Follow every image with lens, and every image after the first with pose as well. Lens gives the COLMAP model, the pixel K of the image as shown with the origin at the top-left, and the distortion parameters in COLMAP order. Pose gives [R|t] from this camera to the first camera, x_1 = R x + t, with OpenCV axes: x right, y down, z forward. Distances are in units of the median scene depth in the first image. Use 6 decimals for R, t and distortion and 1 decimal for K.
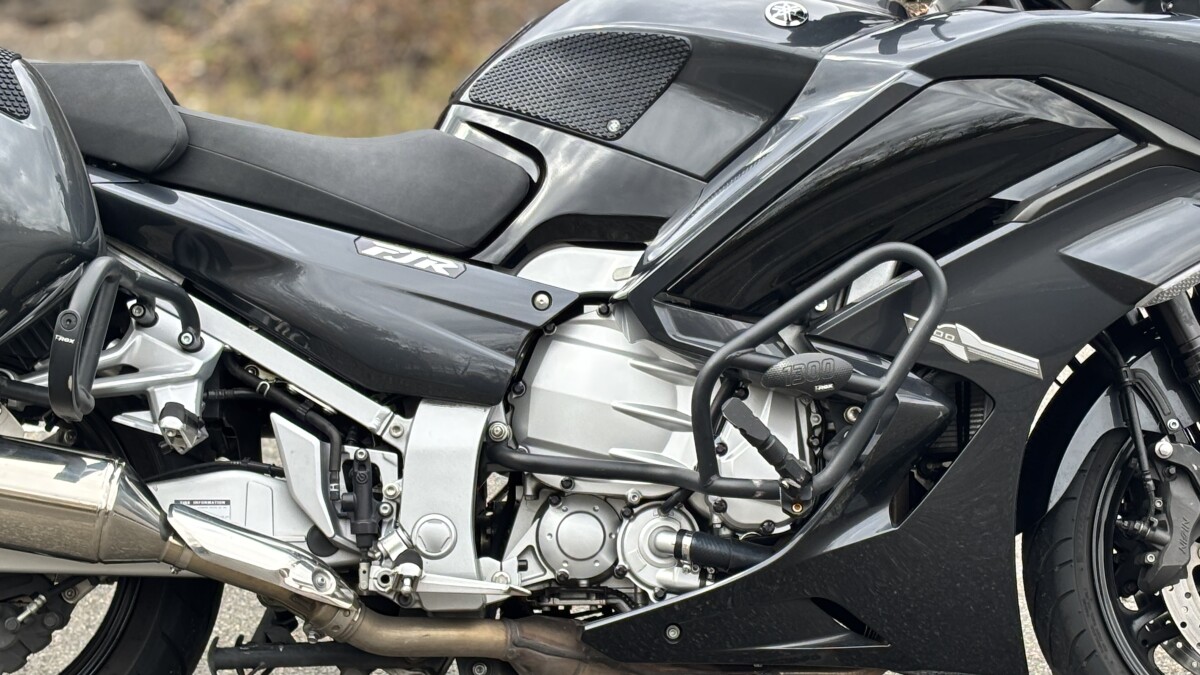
lens RADIAL K [[2744.6, 0, 604.8], [0, 2744.6, 345.5], [0, 0, 1]] dist [0.162909, 0.000000]
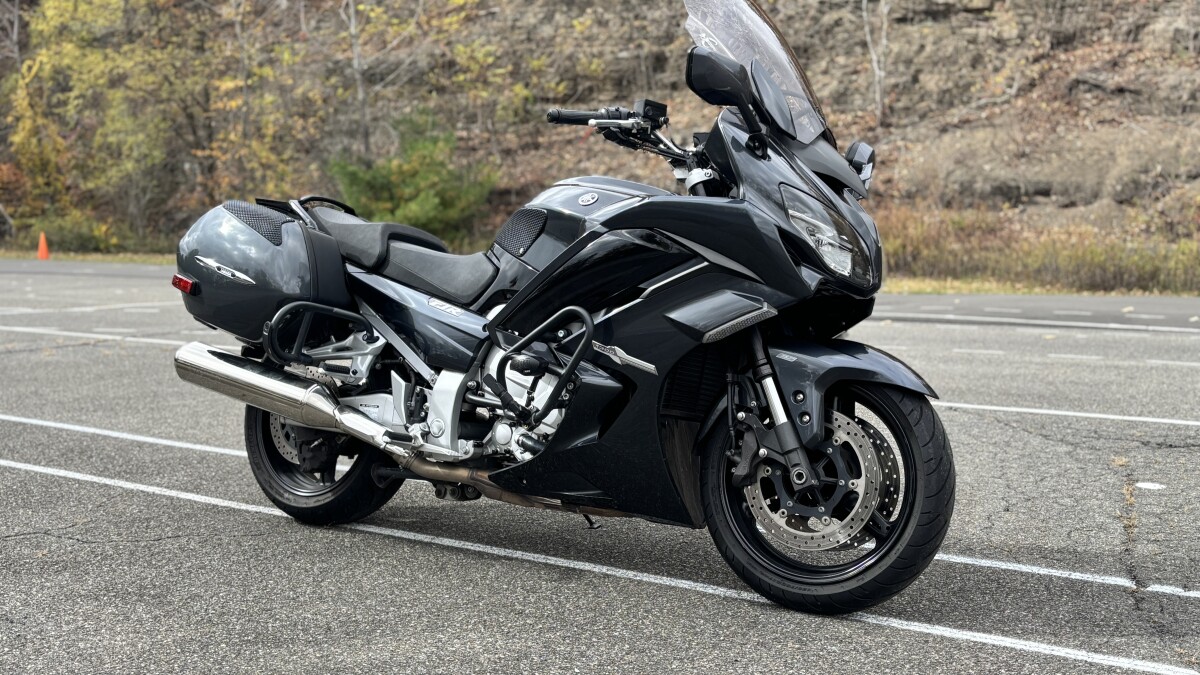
lens RADIAL K [[1268.9, 0, 612.8], [0, 1268.9, 338.9], [0, 0, 1]] dist [0.074001, 0.000000]
pose [[0.835089, 0.044754, -0.548291, 0.630986], [-0.052091, 0.998640, 0.002175, -0.014779], [0.547643, 0.026745, 0.836285, 0.189264]]
